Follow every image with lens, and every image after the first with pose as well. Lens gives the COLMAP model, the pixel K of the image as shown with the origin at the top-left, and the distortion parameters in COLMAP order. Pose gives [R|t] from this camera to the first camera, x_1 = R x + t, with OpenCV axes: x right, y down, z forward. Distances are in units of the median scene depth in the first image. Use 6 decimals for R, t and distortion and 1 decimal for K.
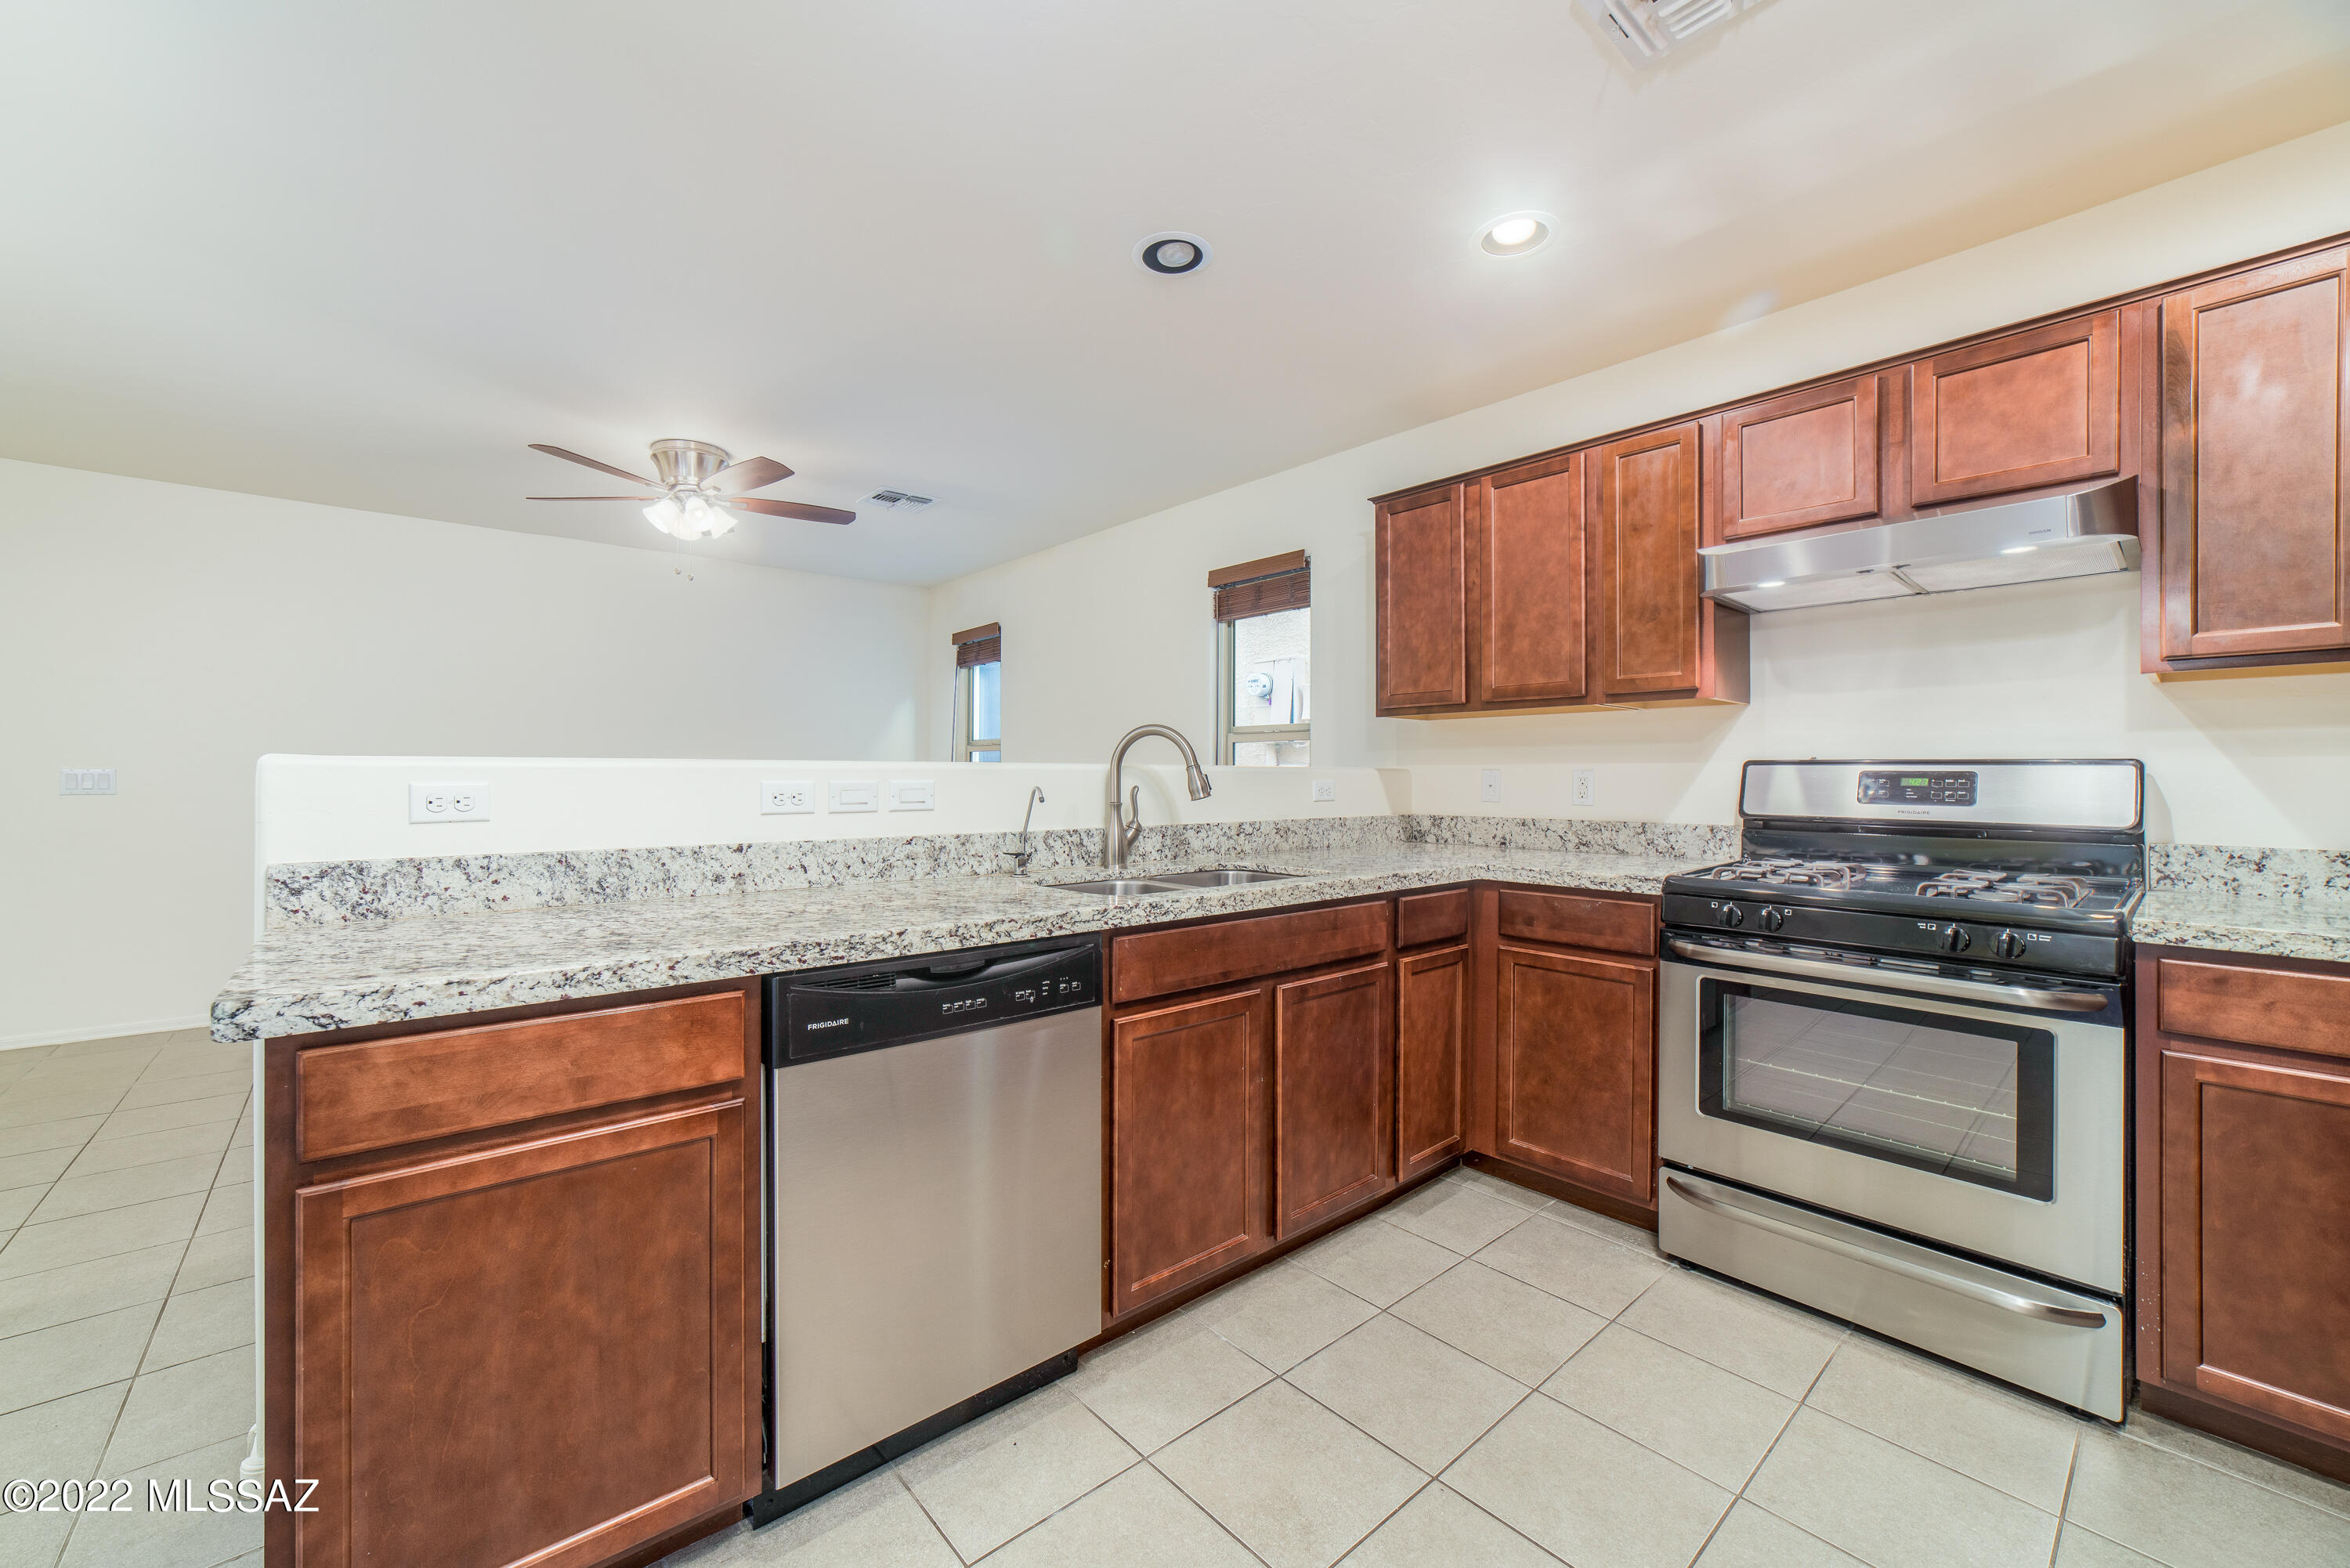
lens RADIAL K [[911.5, 0, 1169.3], [0, 911.5, 775.2], [0, 0, 1]] dist [-0.020870, 0.003190]
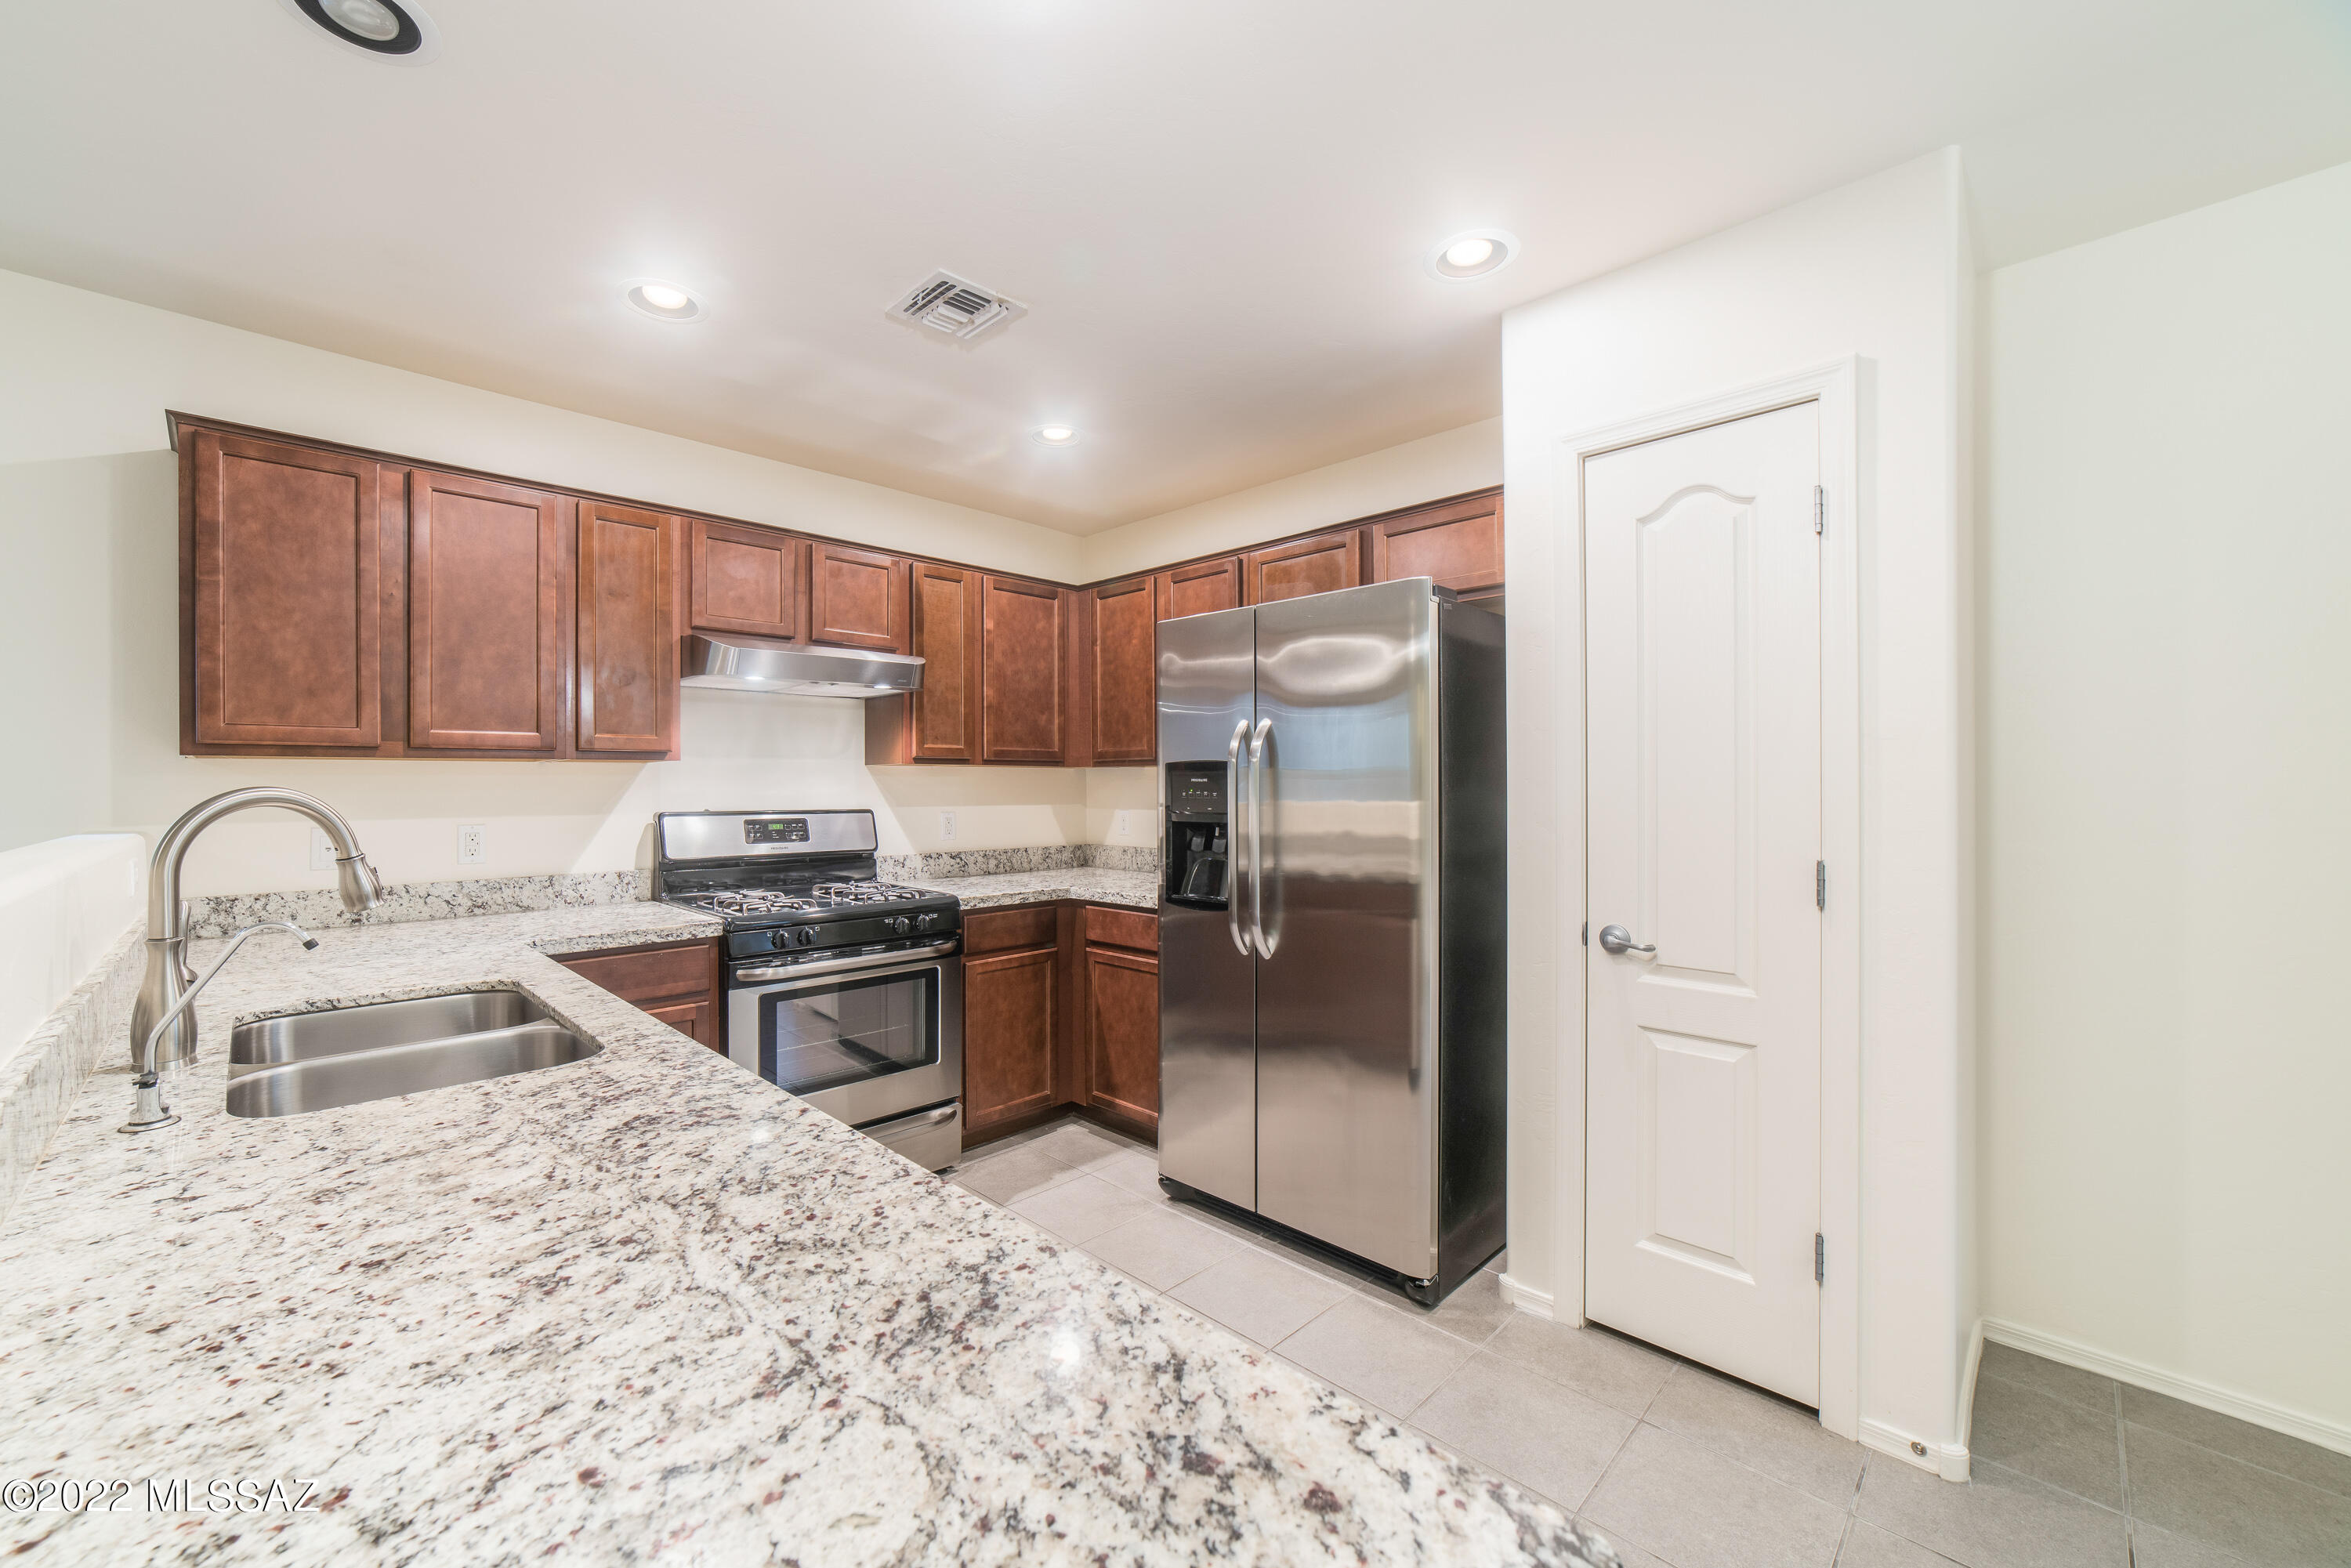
lens RADIAL K [[911.9, 0, 1172.4], [0, 911.9, 793.7], [0, 0, 1]] dist [-0.020870, 0.003190]
pose [[-0.069830, -0.013942, 0.997461, -0.526766], [-0.001464, 0.999903, 0.013874, -0.053835], [-0.997558, -0.000491, -0.069844, 0.399960]]
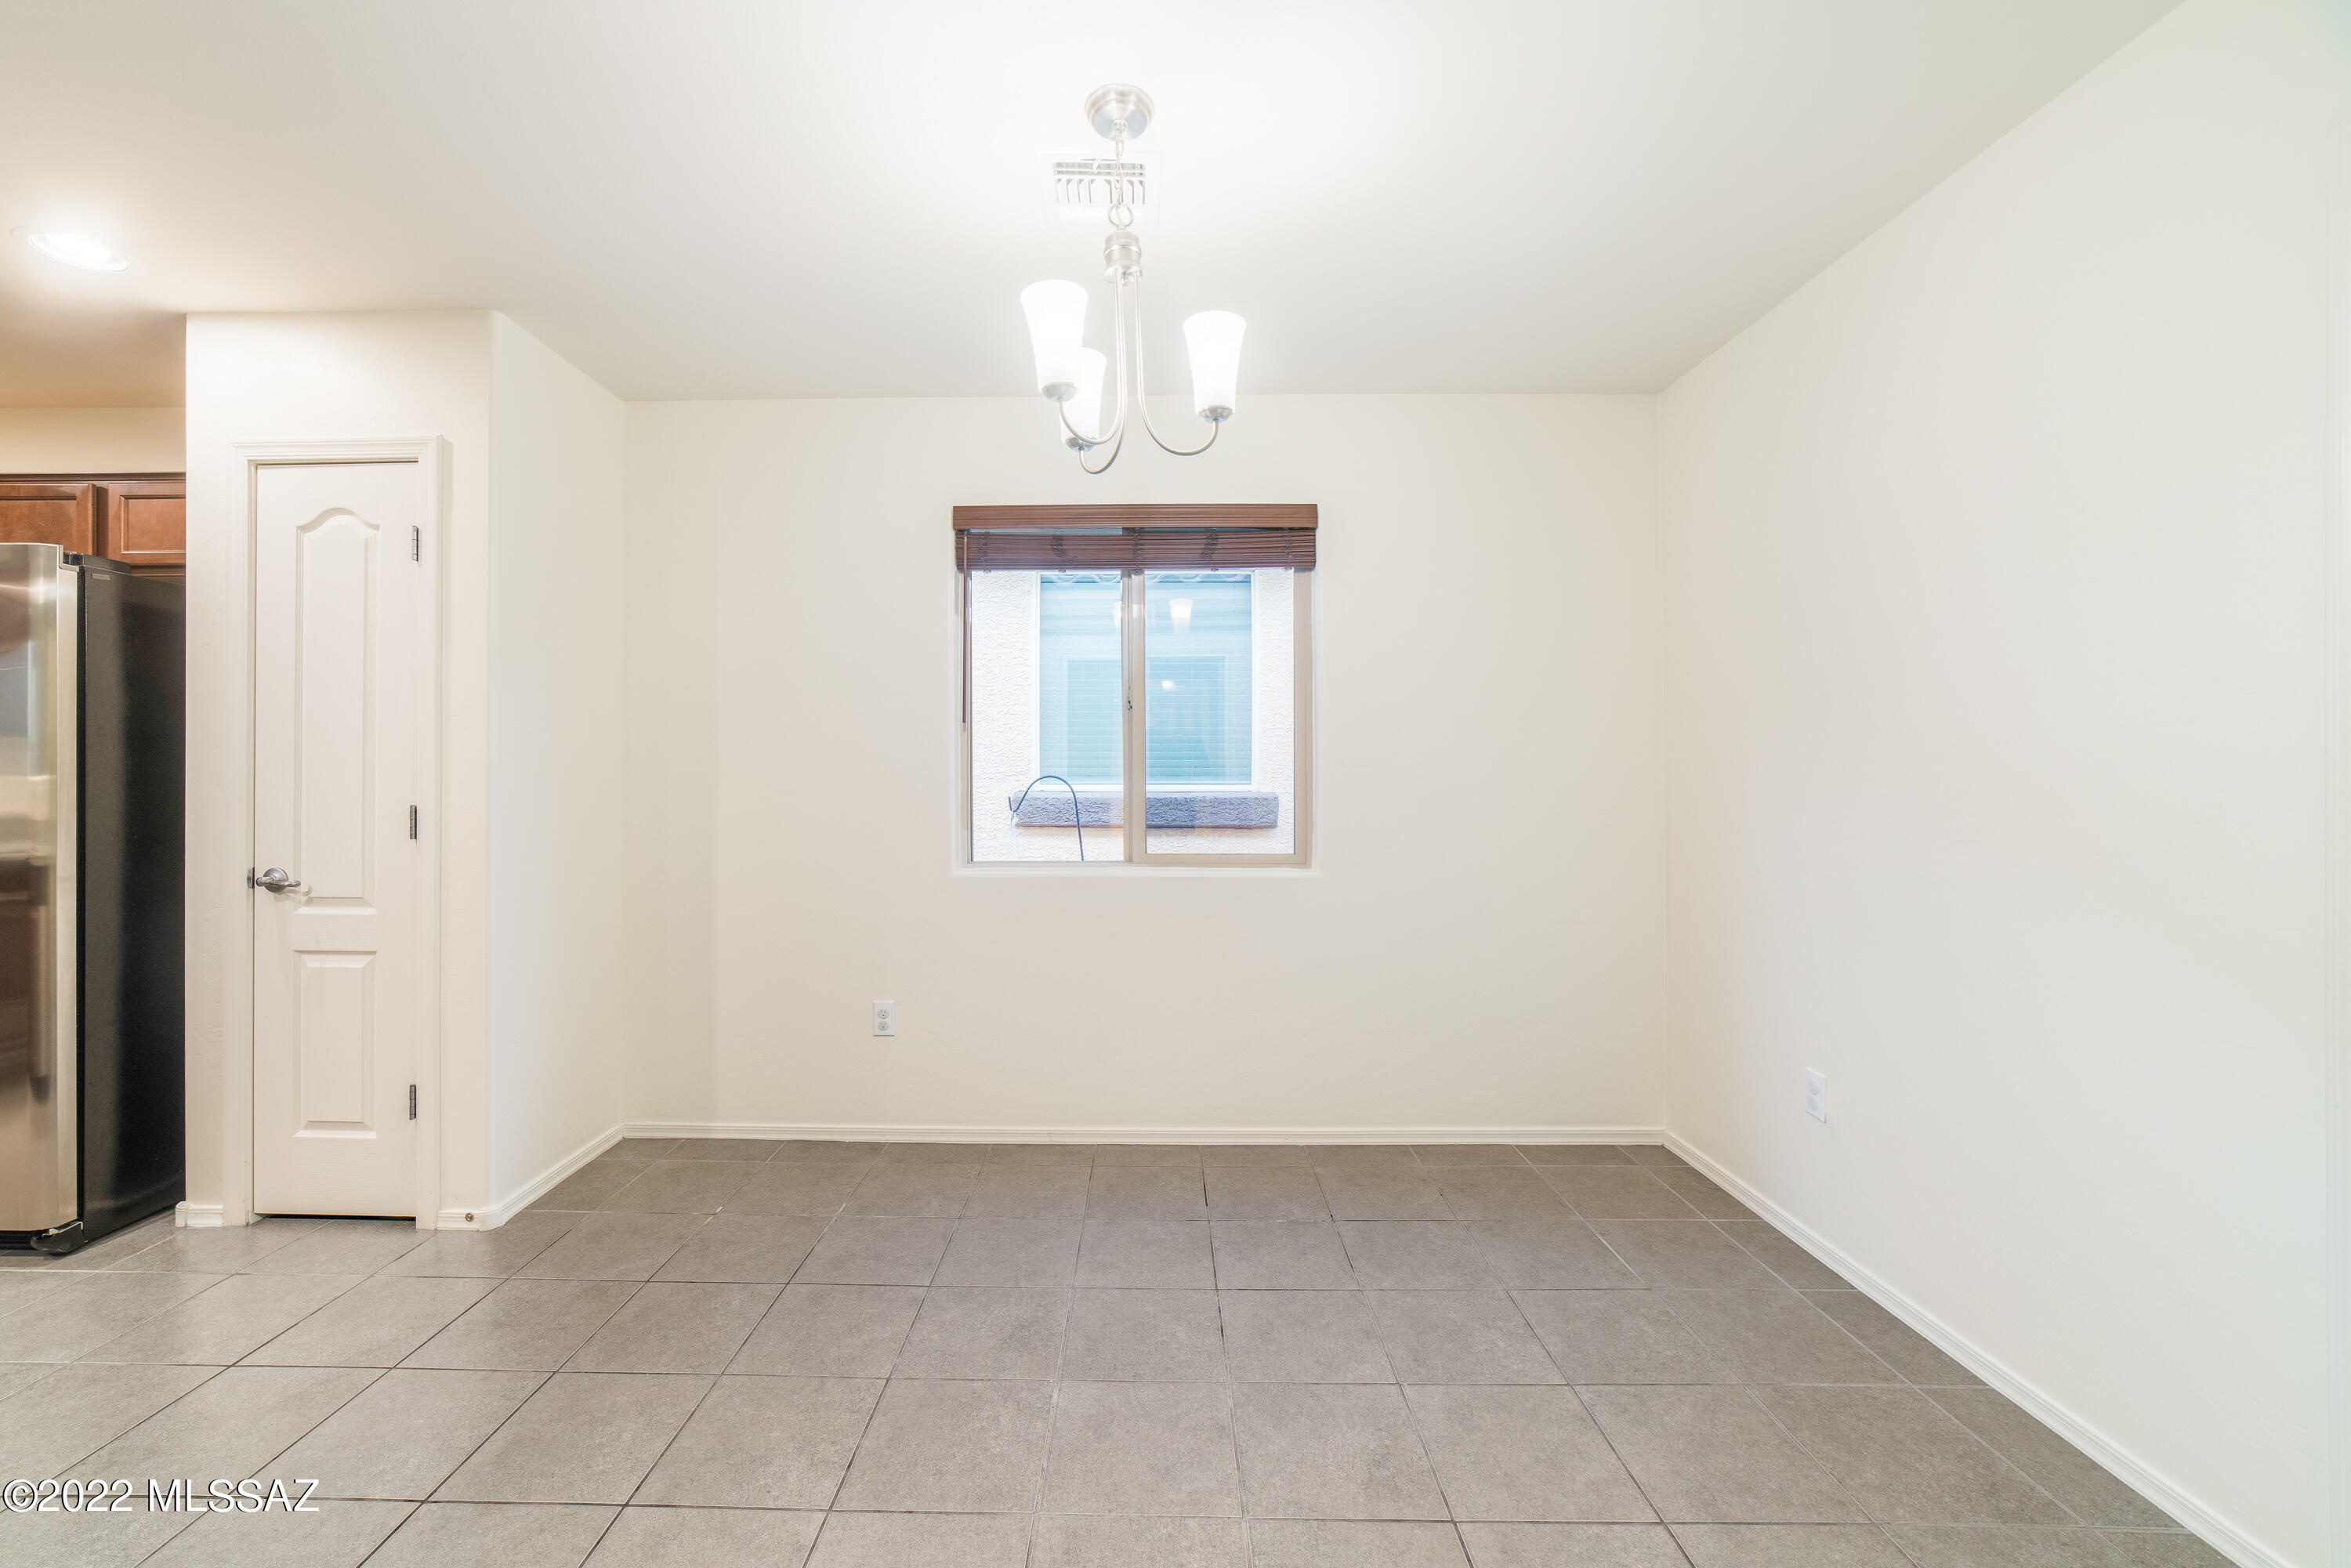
lens RADIAL K [[911.9, 0, 1133.3], [0, 911.9, 779.2], [0, 0, 1]] dist [-0.020870, 0.003190]
pose [[-0.741005, -0.008567, 0.671445, -1.019829], [-0.008812, 0.999957, 0.003035, -0.030741], [-0.671442, -0.003668, -0.741048, 0.059927]]
